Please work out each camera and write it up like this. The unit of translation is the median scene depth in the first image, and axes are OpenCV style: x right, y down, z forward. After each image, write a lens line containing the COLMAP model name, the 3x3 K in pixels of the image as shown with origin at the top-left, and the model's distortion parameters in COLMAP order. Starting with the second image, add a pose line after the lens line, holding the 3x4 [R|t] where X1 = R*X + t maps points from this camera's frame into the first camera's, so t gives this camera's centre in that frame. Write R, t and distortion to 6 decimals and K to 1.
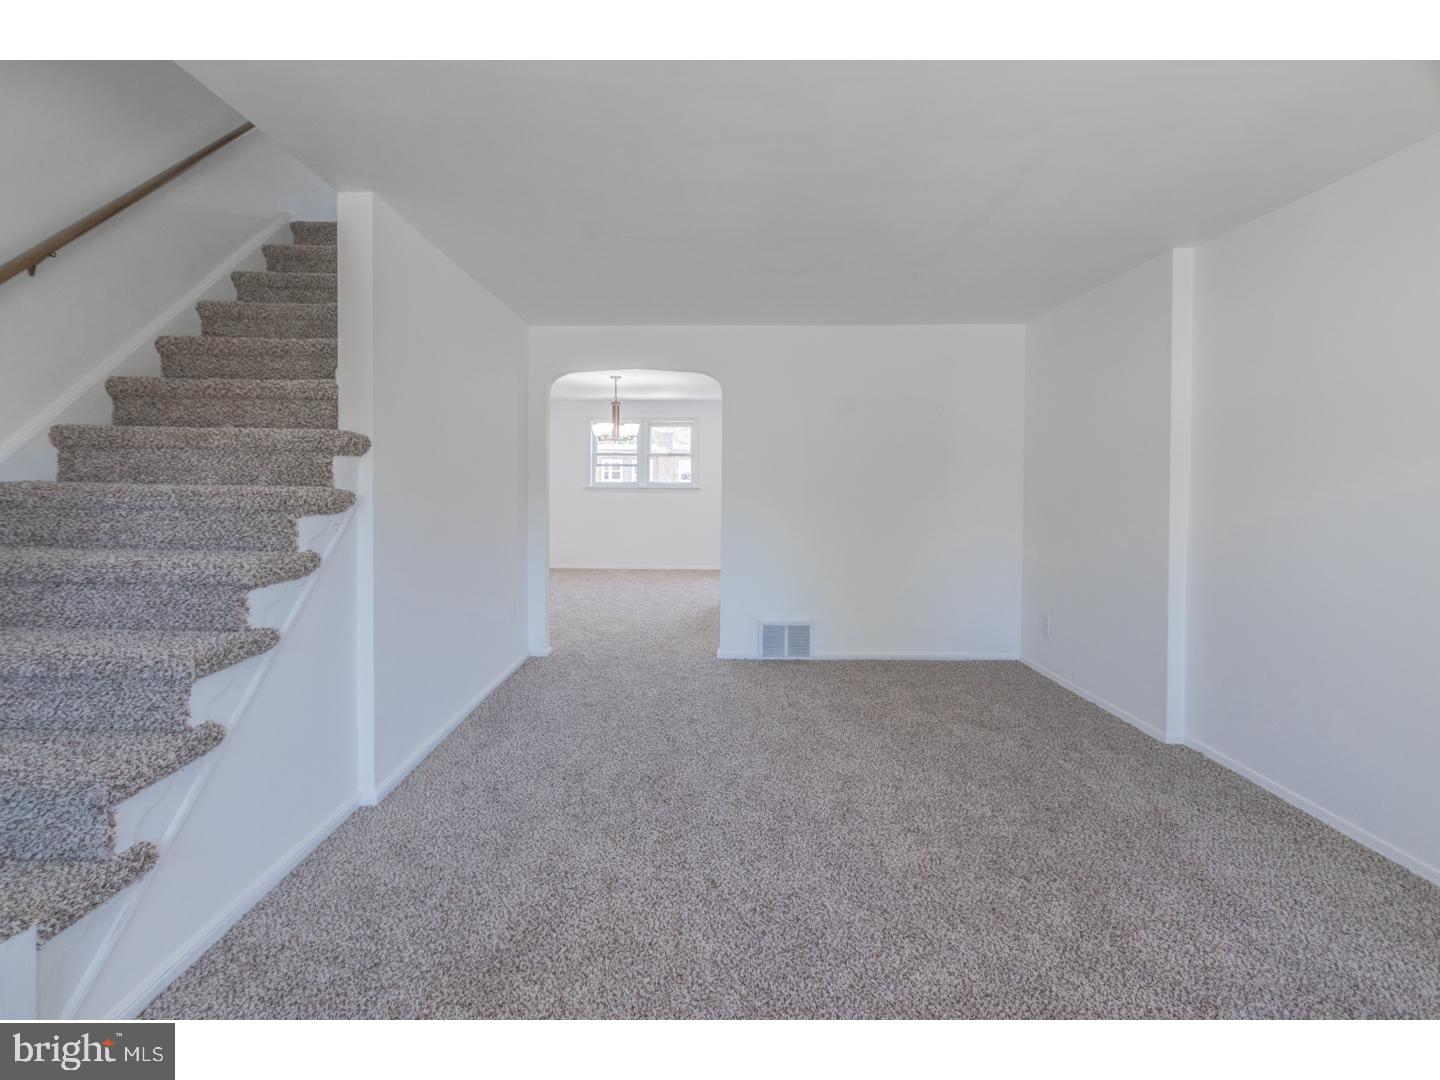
lens RADIAL K [[677.3, 0, 709.4], [0, 677.3, 487.1], [0, 0, 1]] dist [0.008728, -0.004975]
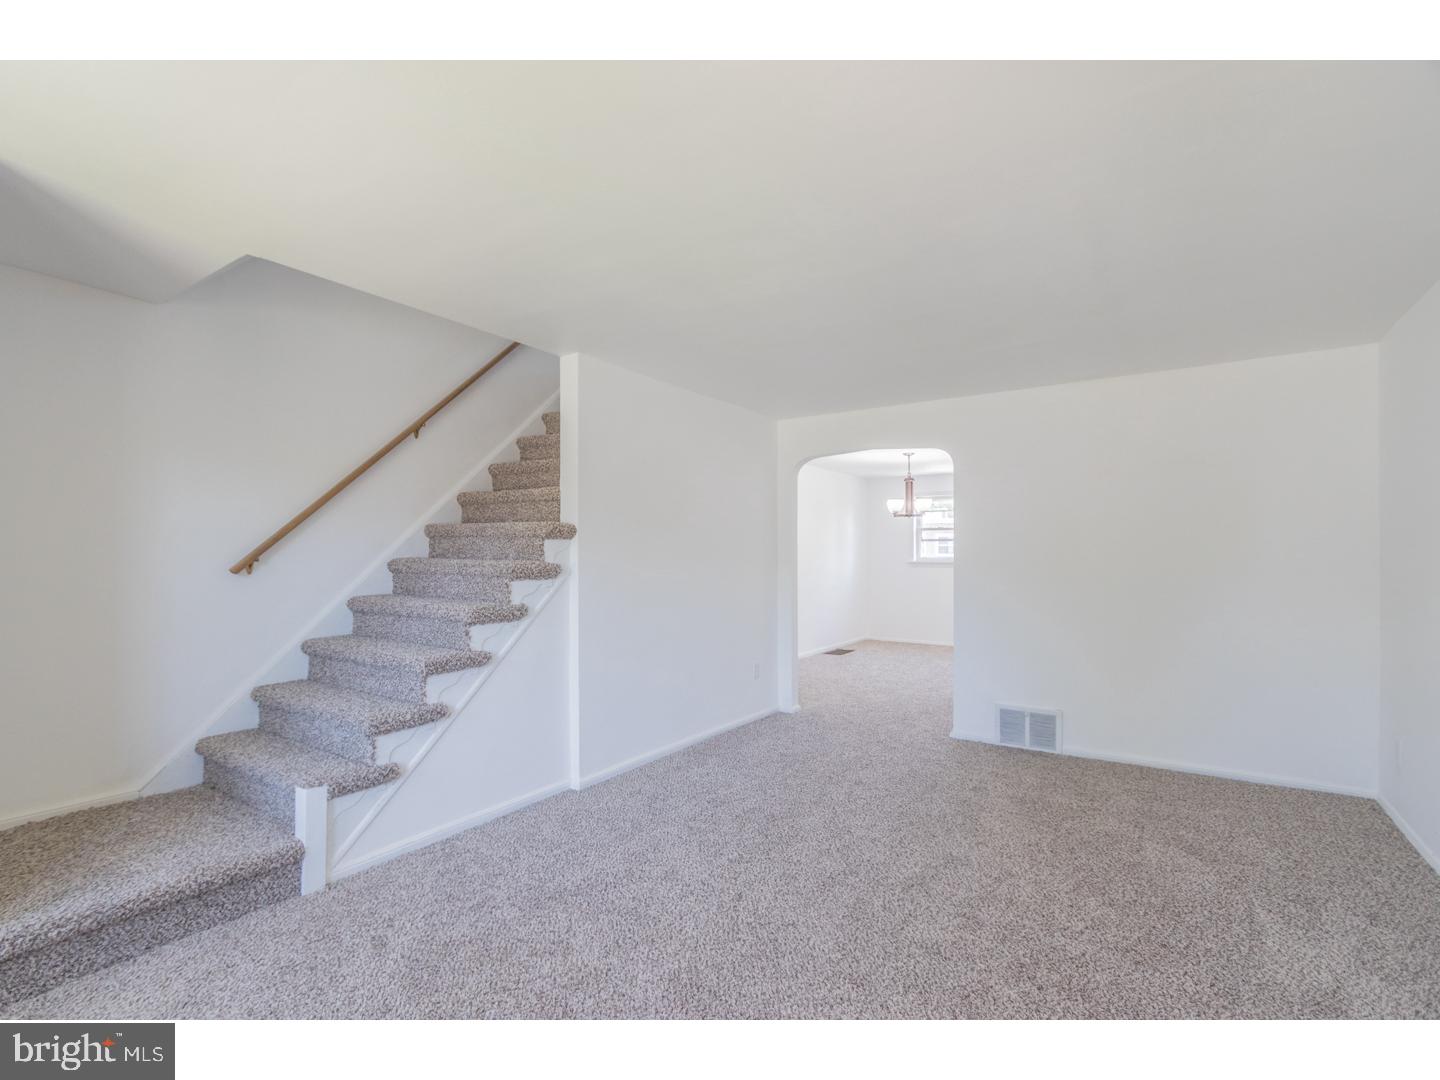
lens RADIAL K [[677.3, 0, 719.3], [0, 677.3, 546.2], [0, 0, 1]] dist [0.008728, -0.004975]
pose [[0.839196, -0.010227, -0.543734, 0.513202], [-0.002450, 0.999742, -0.022585, -0.000446], [0.543824, 0.020285, 0.838954, -0.017151]]
